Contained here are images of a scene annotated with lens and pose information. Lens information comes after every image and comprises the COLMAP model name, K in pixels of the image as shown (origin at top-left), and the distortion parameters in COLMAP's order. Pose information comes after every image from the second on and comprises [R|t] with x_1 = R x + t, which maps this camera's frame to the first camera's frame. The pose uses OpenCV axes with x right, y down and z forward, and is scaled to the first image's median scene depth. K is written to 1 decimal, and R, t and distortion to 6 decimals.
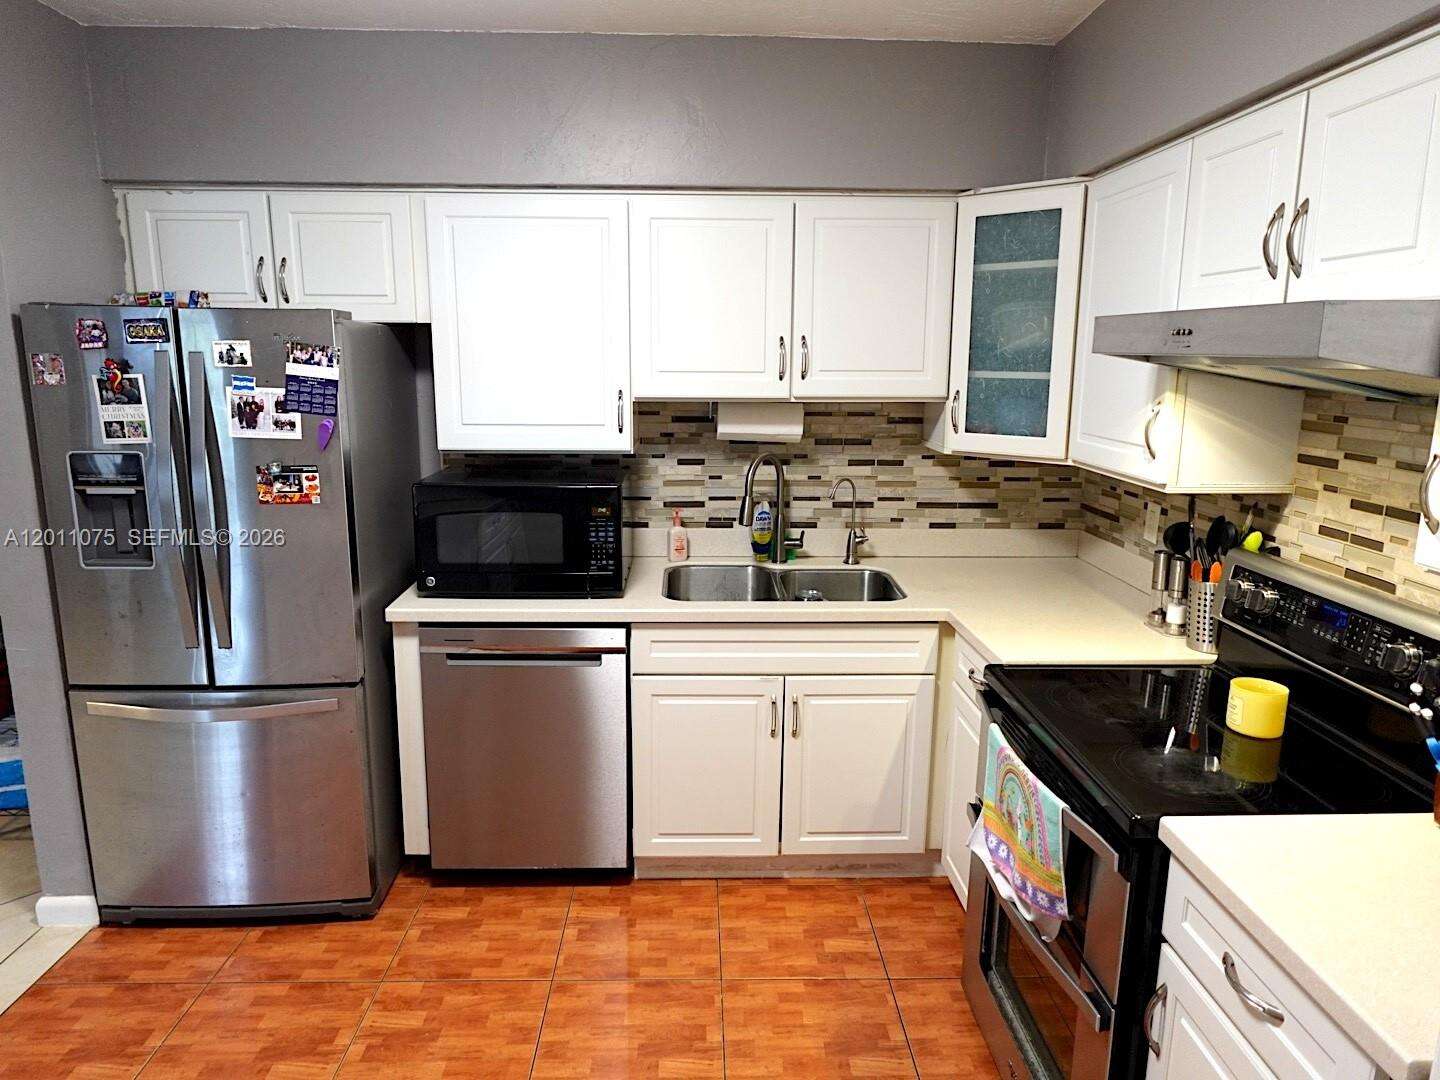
lens RADIAL K [[918.5, 0, 720.9], [0, 918.5, 534.8], [0, 0, 1]] dist [-0.001436, 0.000923]
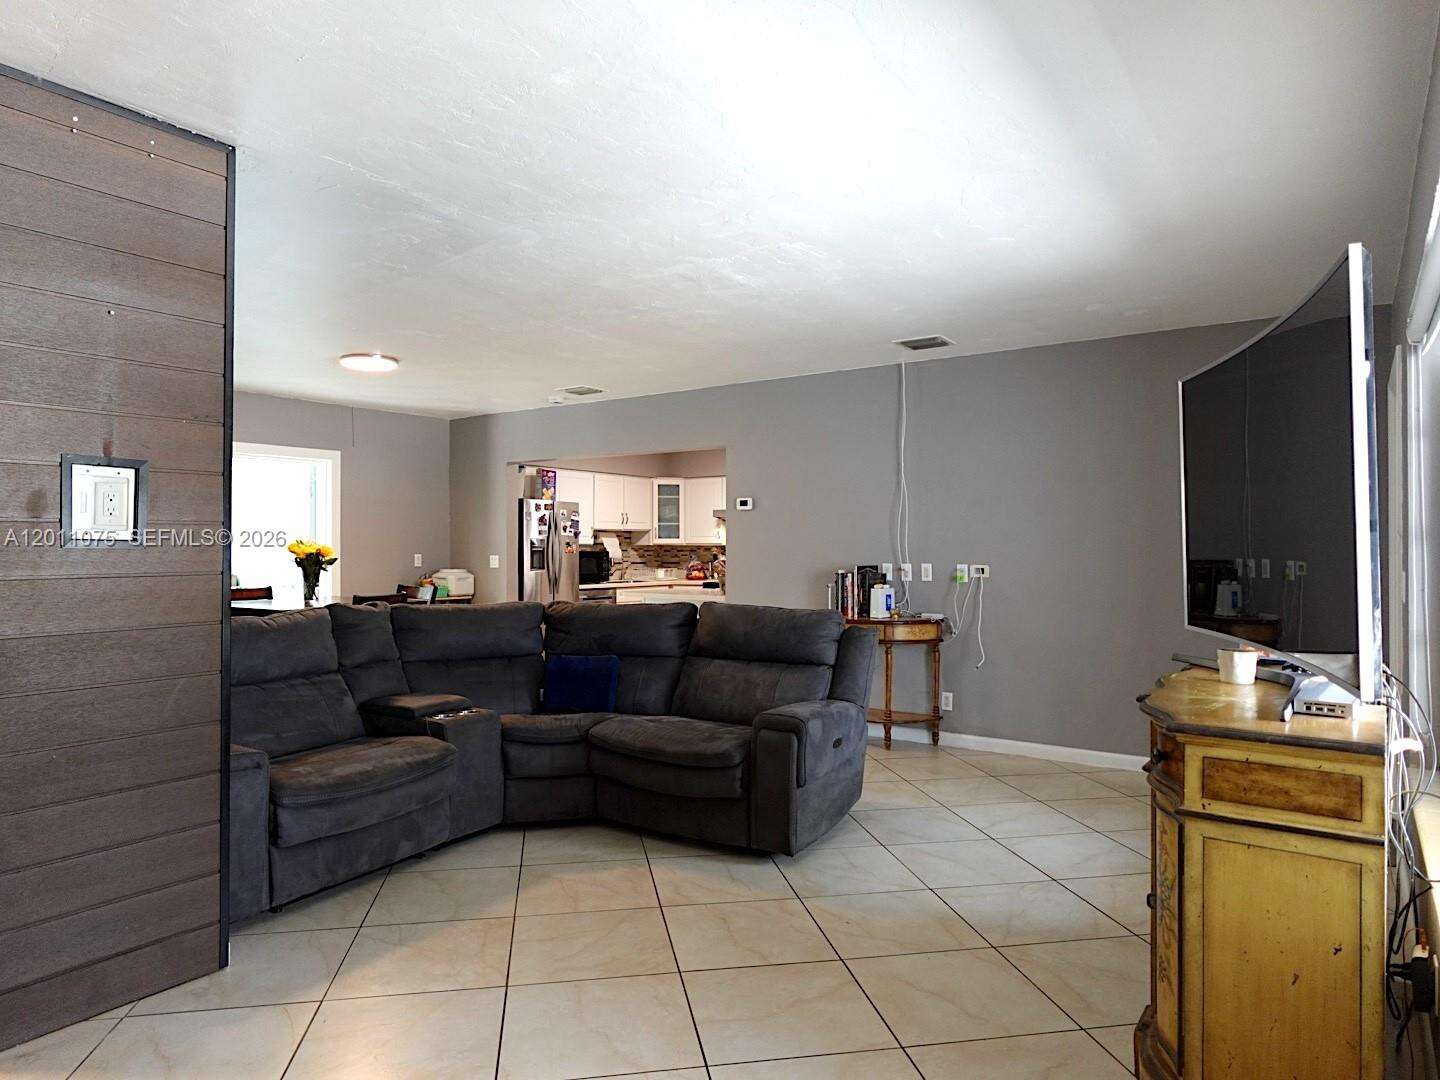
lens RADIAL K [[918.5, 0, 718.6], [0, 918.5, 540.1], [0, 0, 1]] dist [-0.001436, 0.000923]
pose [[0.595901, 0.002710, 0.803054, -3.128128], [0.152205, 0.981488, -0.116254, 0.443901], [-0.788502, 0.191505, 0.584457, -1.678786]]
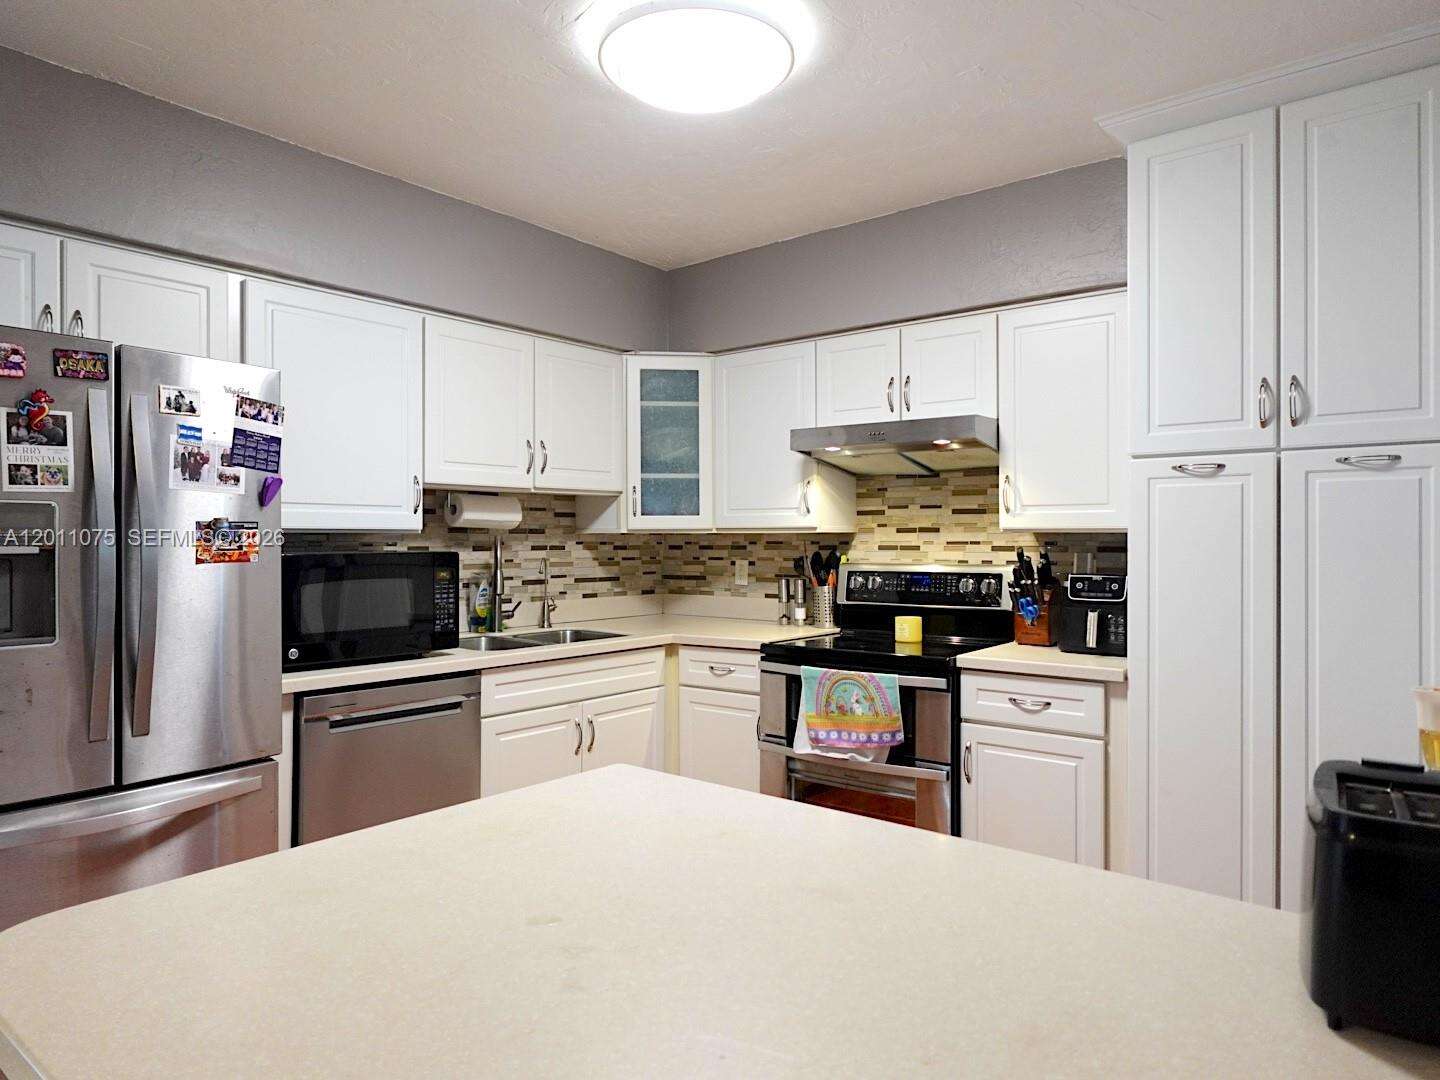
lens RADIAL K [[918.5, 0, 716.2], [0, 918.5, 535.6], [0, 0, 1]] dist [-0.001436, 0.000923]
pose [[0.655799, -0.004609, 0.754921, -0.857193], [0.153152, 0.980000, -0.127059, 0.136533], [-0.739238, 0.198942, 0.643389, 0.019551]]
